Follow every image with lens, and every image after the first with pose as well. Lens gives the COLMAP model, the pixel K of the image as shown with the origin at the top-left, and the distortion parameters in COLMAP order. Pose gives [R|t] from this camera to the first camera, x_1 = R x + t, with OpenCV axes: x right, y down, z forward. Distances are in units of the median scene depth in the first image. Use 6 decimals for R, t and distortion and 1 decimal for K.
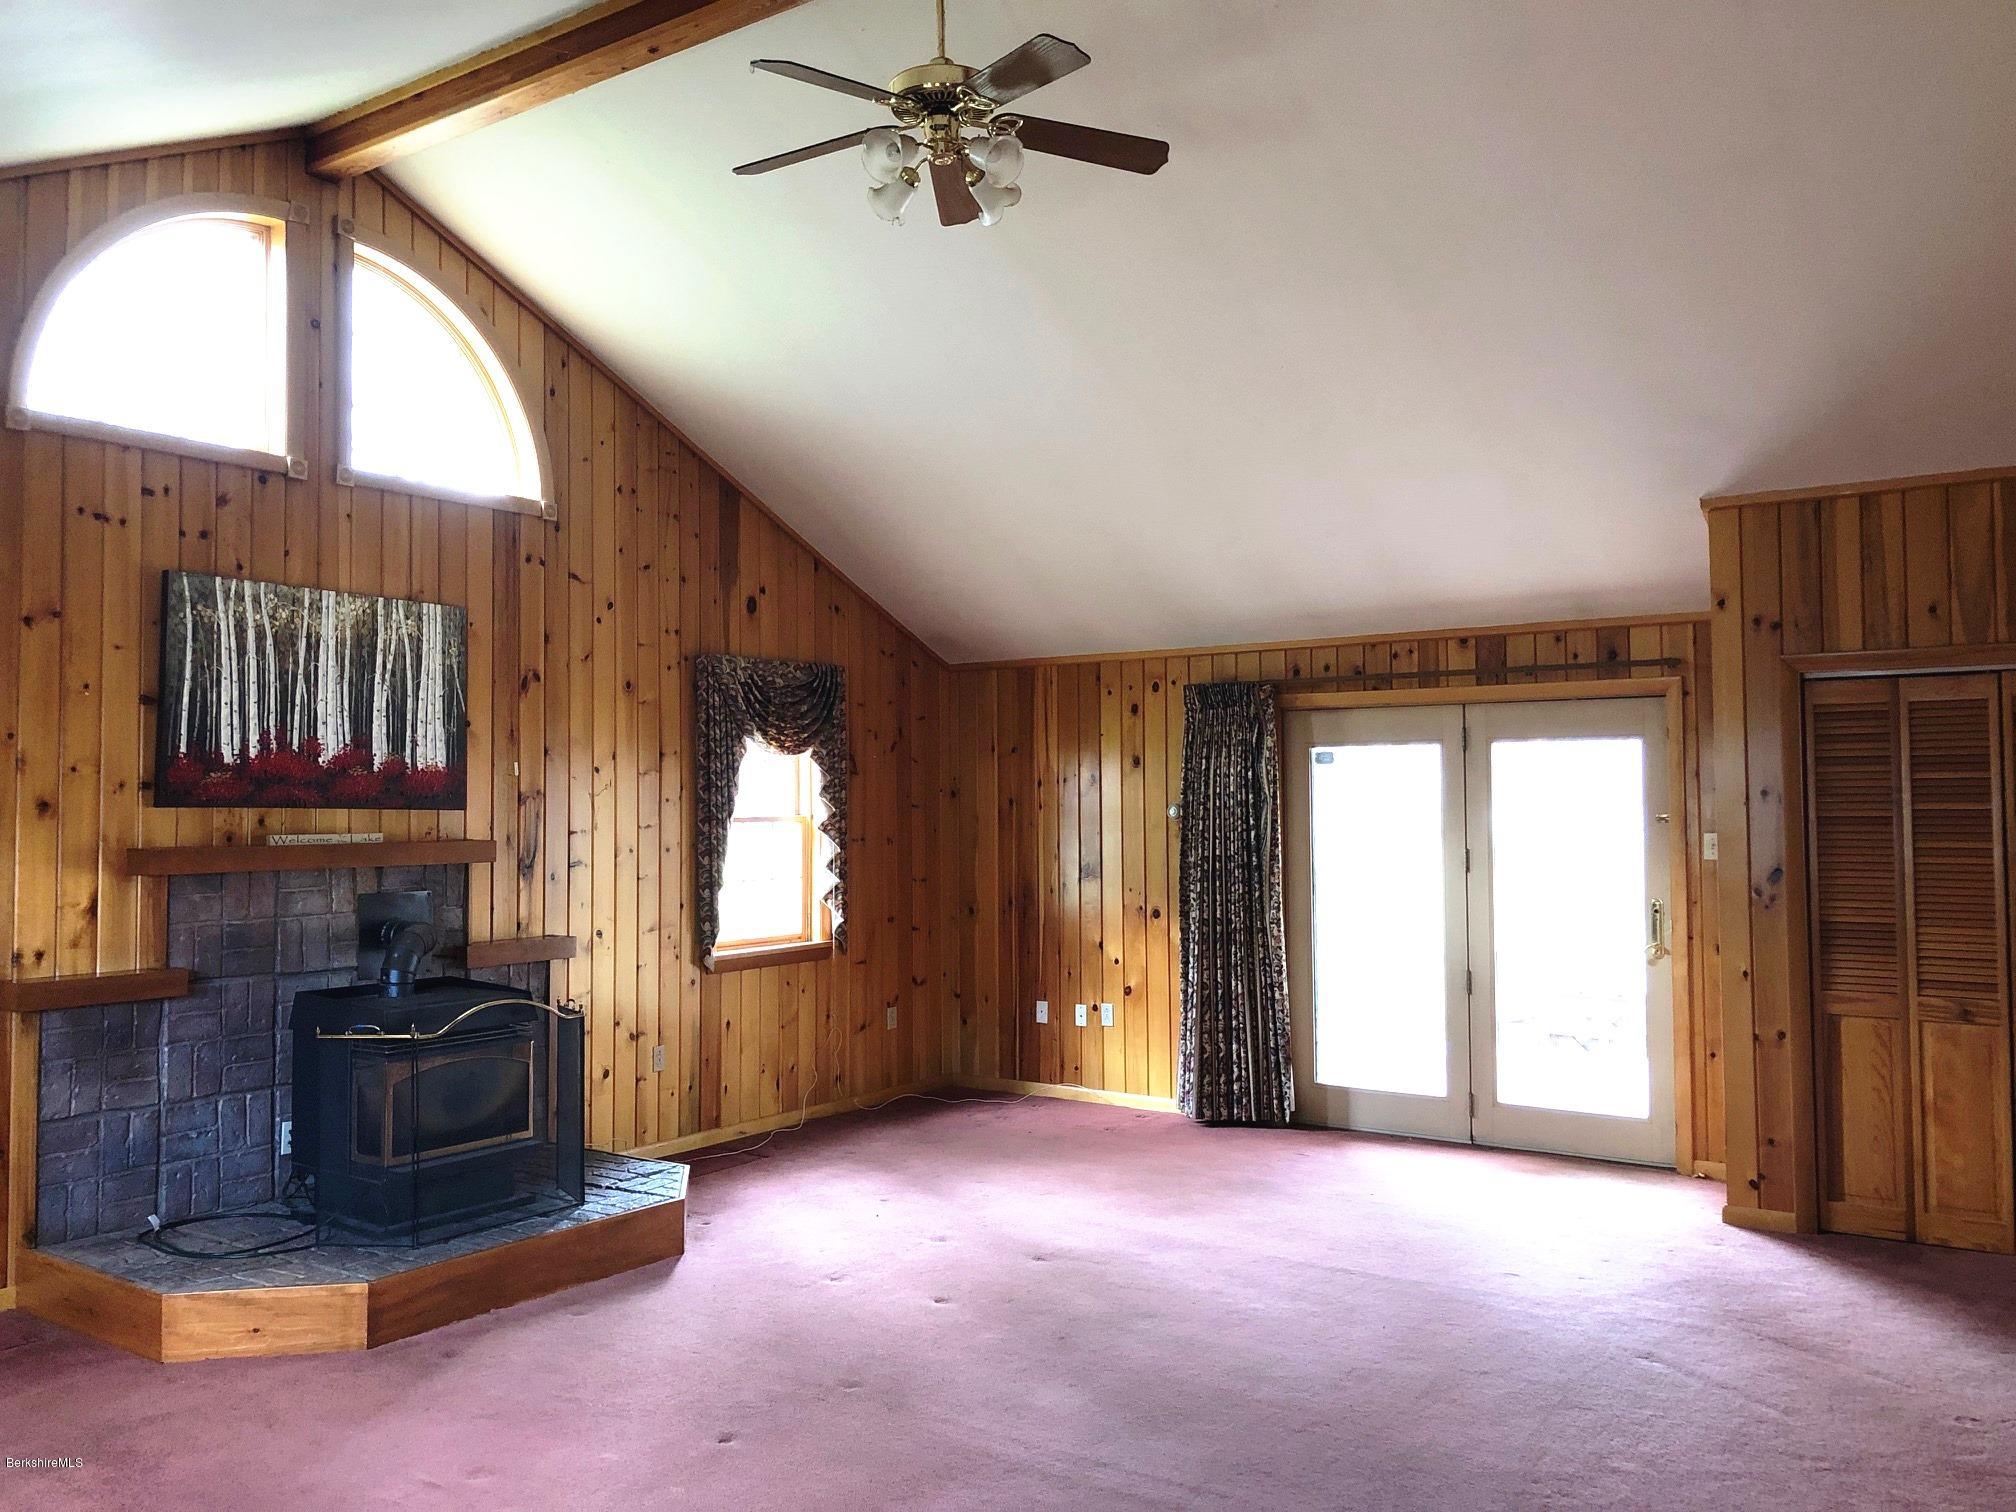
lens RADIAL K [[1646.0, 0, 1008.0], [0, 1646.0, 756.0], [0, 0, 1]] dist [0.068485, -0.115256]
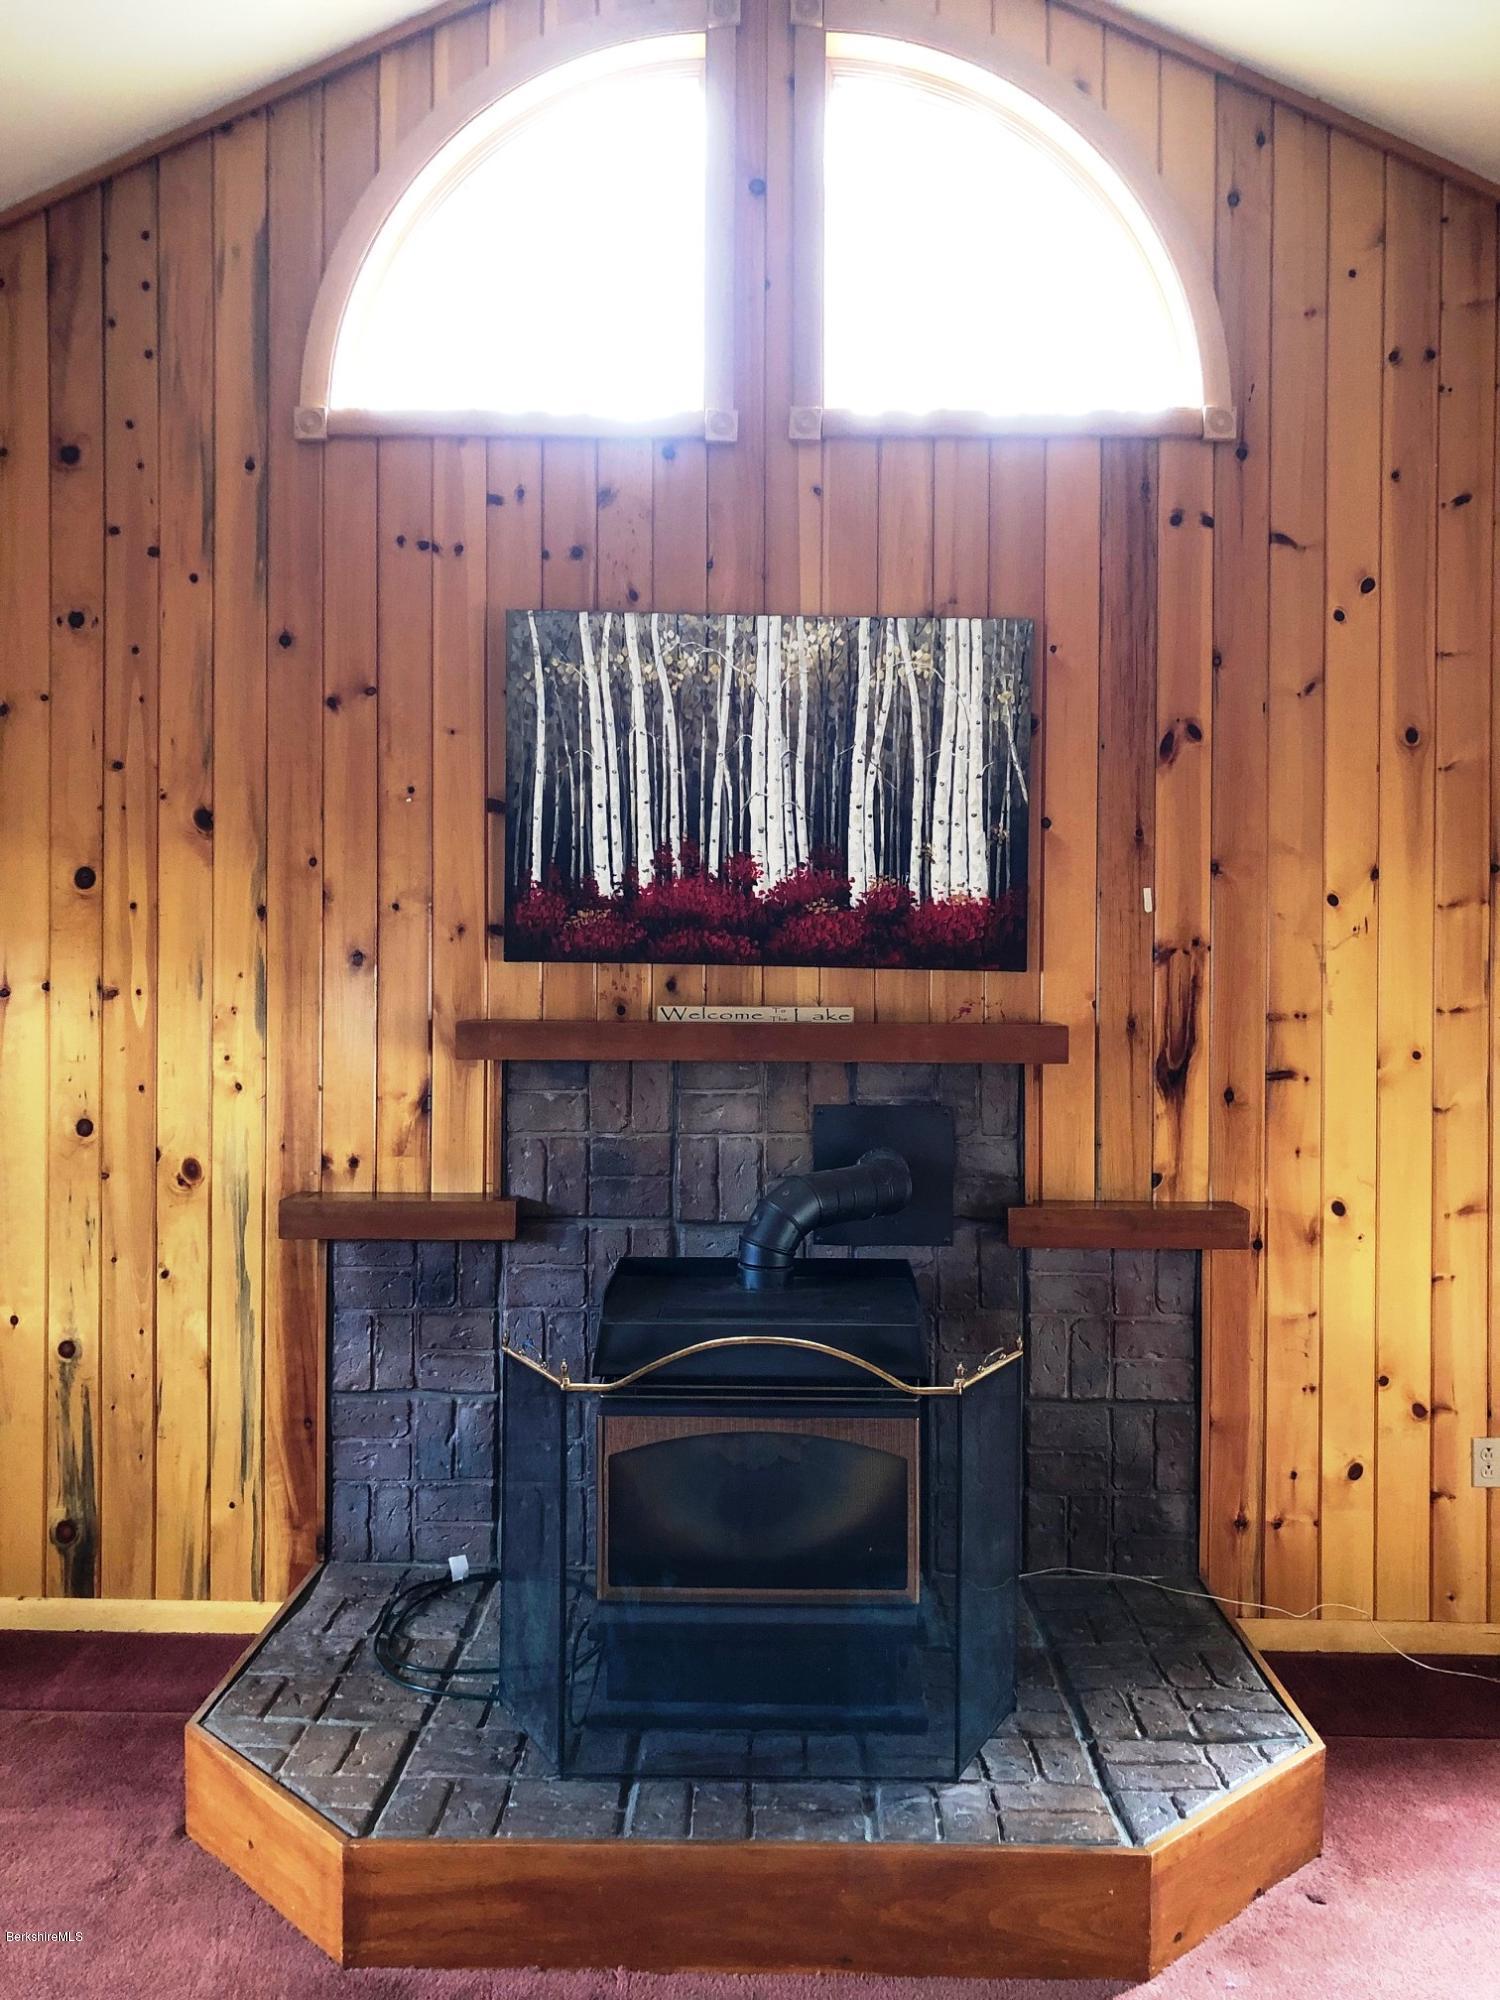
lens RADIAL K [[1632.9, 0, 750.0], [0, 1632.9, 1000.0], [0, 0, 1]] dist [0.068485, -0.115256]
pose [[0.566171, 0.020976, -0.824021, 0.095487], [0.014281, 0.999277, 0.035249, 0.022377], [0.824164, -0.031725, 0.565461, 0.642222]]
